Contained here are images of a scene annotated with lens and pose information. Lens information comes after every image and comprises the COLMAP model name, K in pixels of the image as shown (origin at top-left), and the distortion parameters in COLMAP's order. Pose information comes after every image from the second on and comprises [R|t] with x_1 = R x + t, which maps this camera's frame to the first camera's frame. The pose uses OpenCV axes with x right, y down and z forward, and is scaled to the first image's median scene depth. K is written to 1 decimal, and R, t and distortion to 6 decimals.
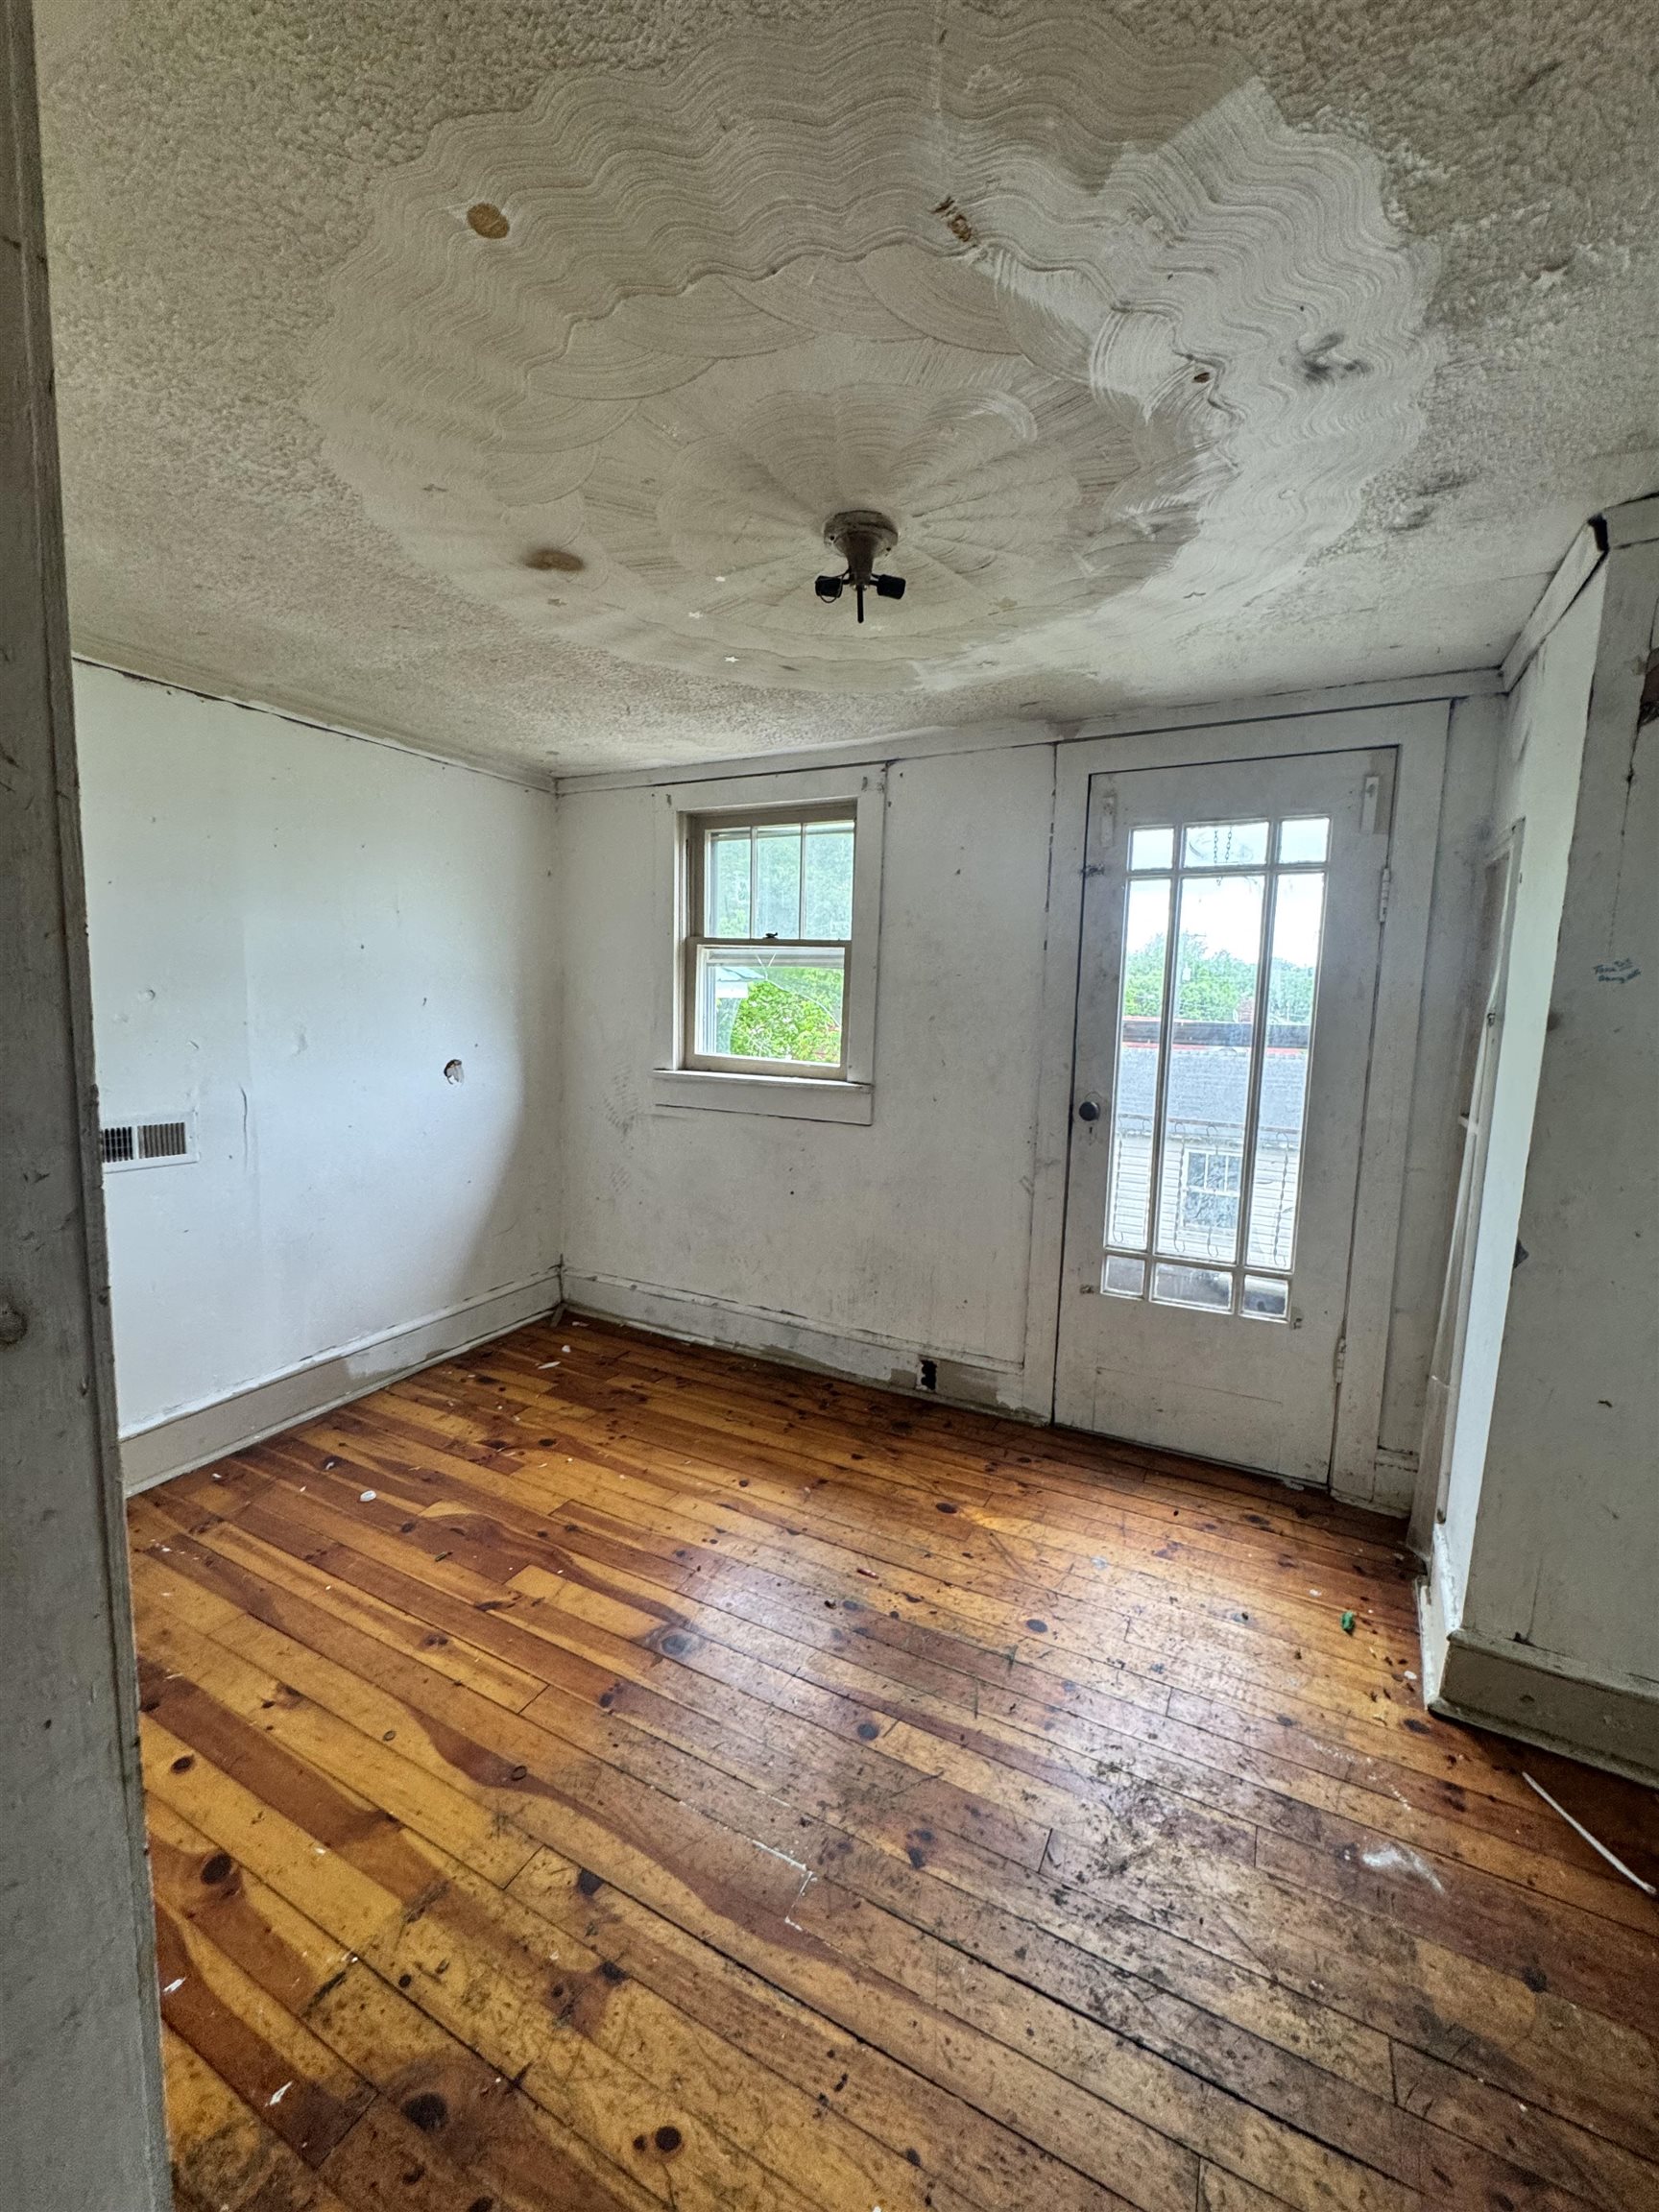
lens RADIAL K [[894.9, 0, 829.5], [0, 894.9, 1106.0], [0, 0, 1]] dist [-0.000757, 0.000644]
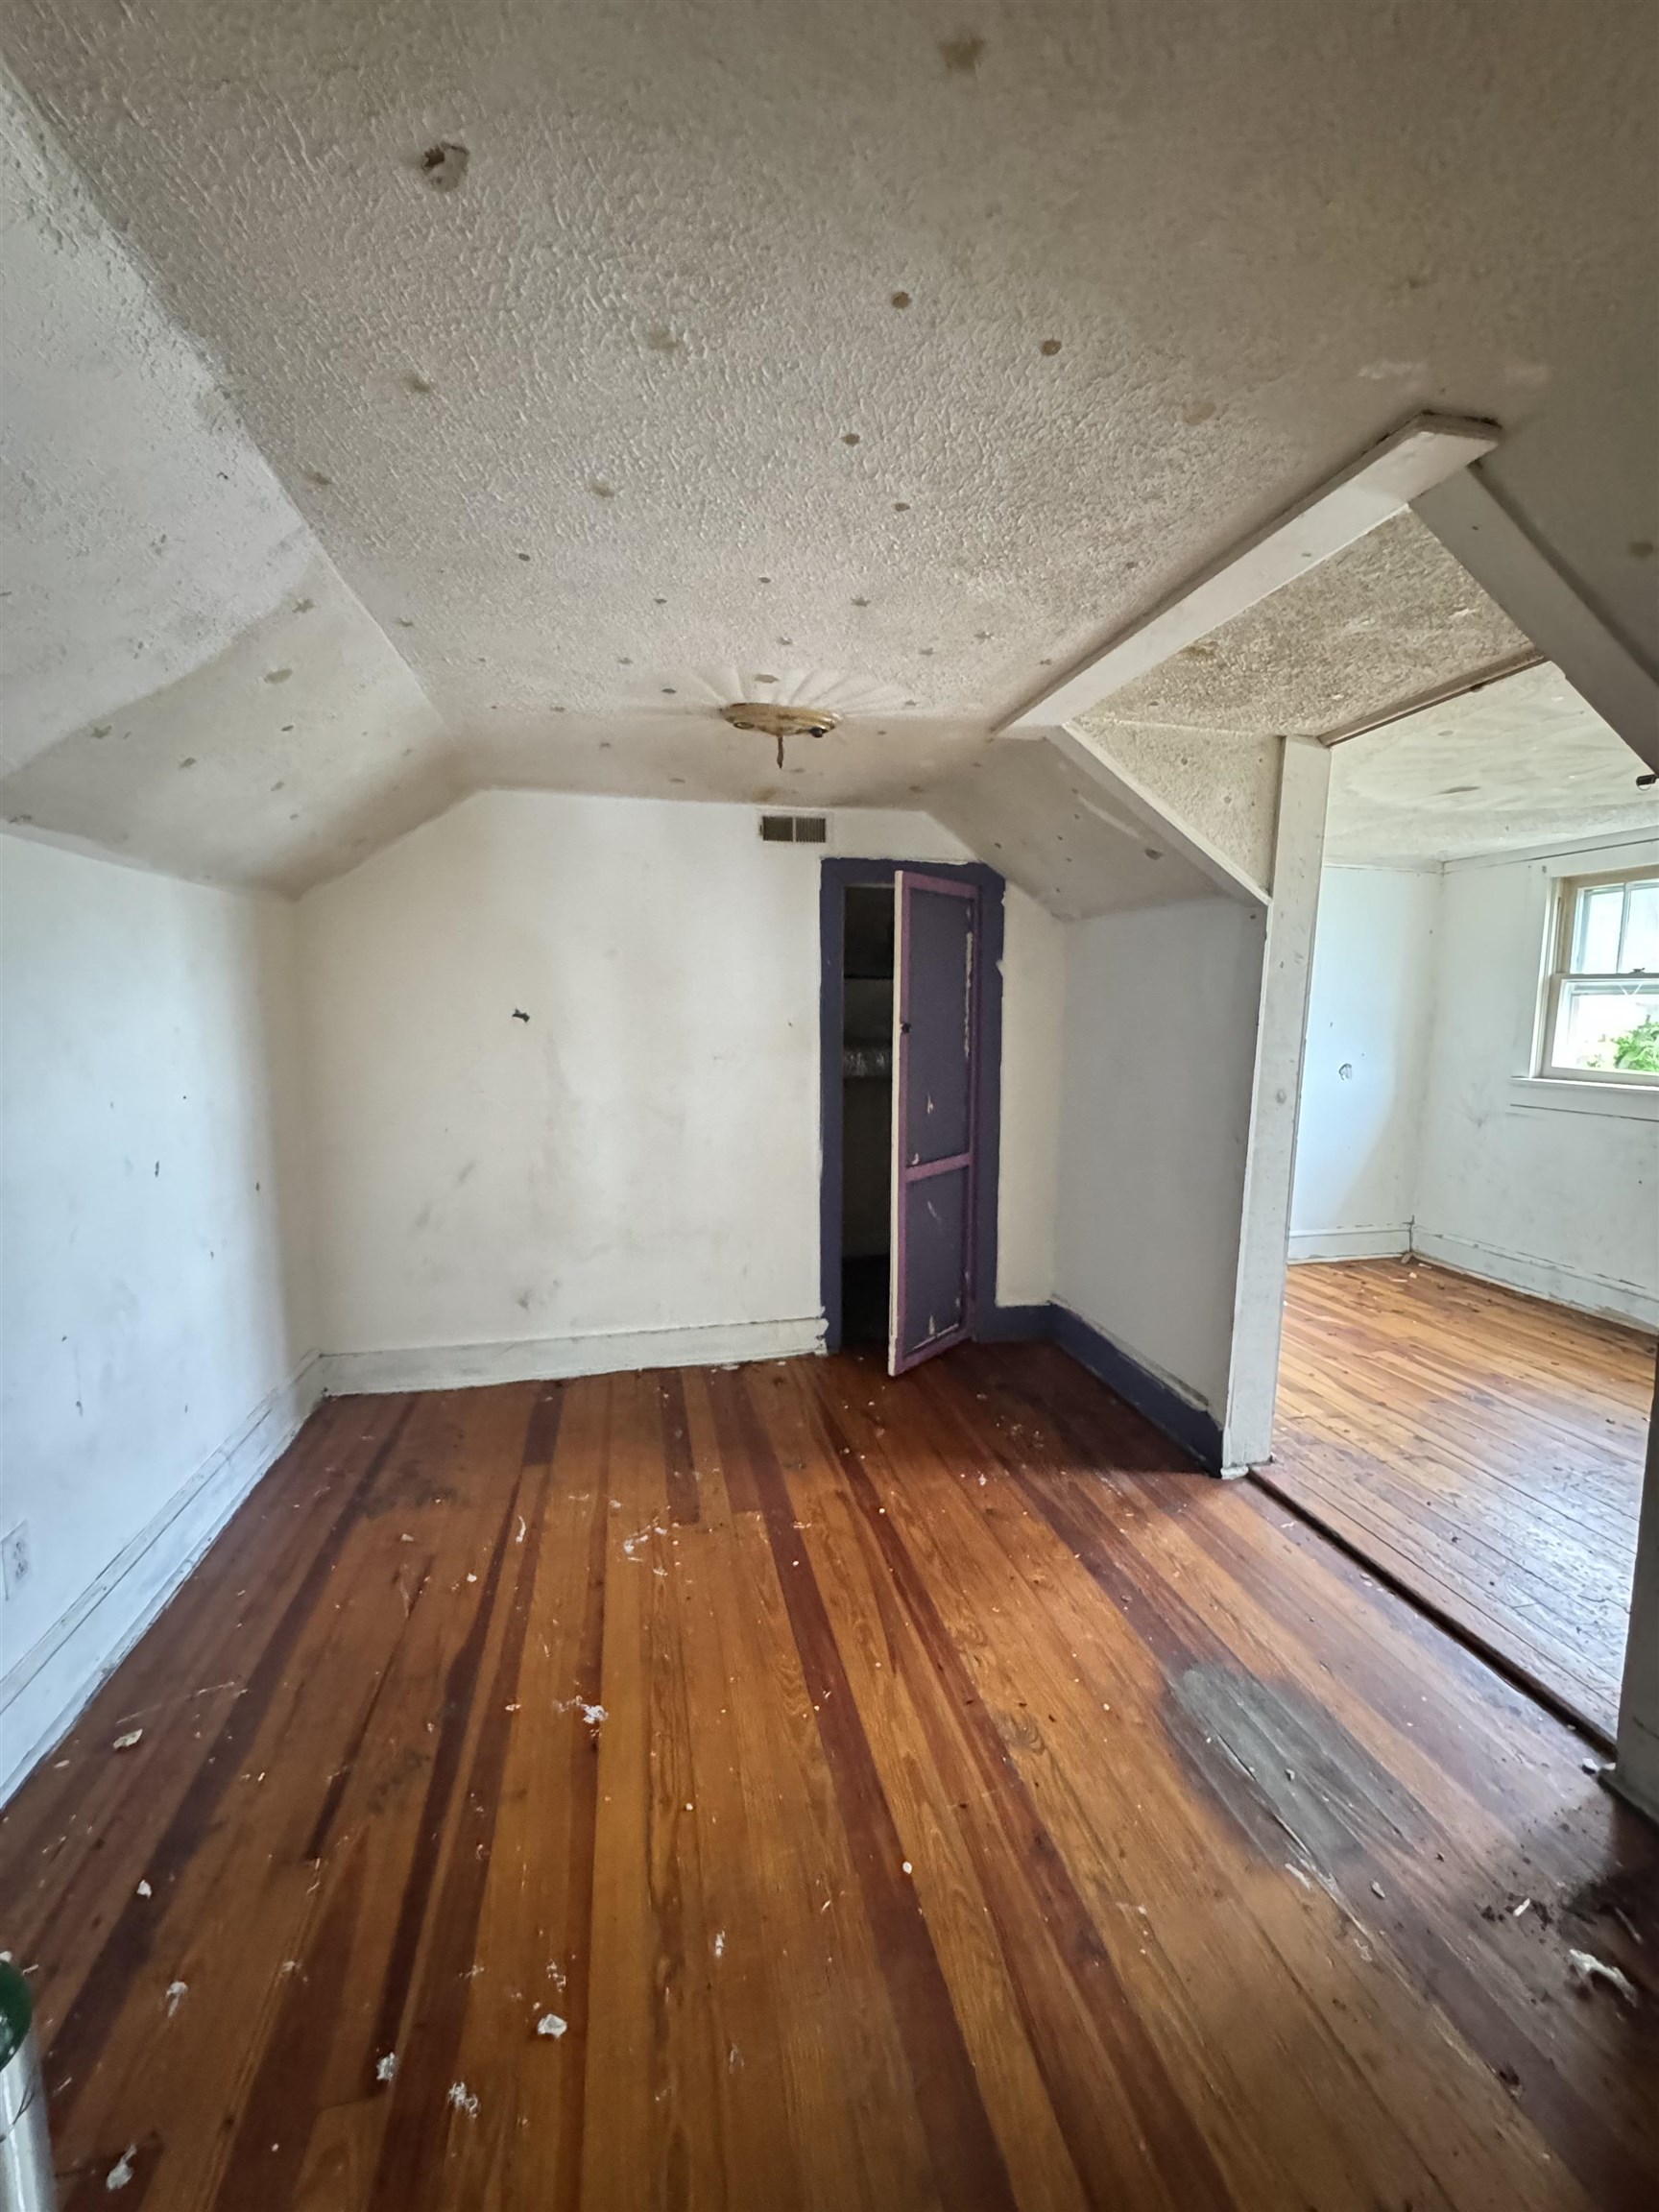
lens RADIAL K [[894.9, 0, 829.5], [0, 894.9, 1106.0], [0, 0, 1]] dist [-0.000757, 0.000644]
pose [[0.647843, 0.063931, -0.759087, 0.173382], [-0.090961, 0.995835, 0.006239, 0.095083], [0.756324, 0.065005, 0.650959, -0.674050]]
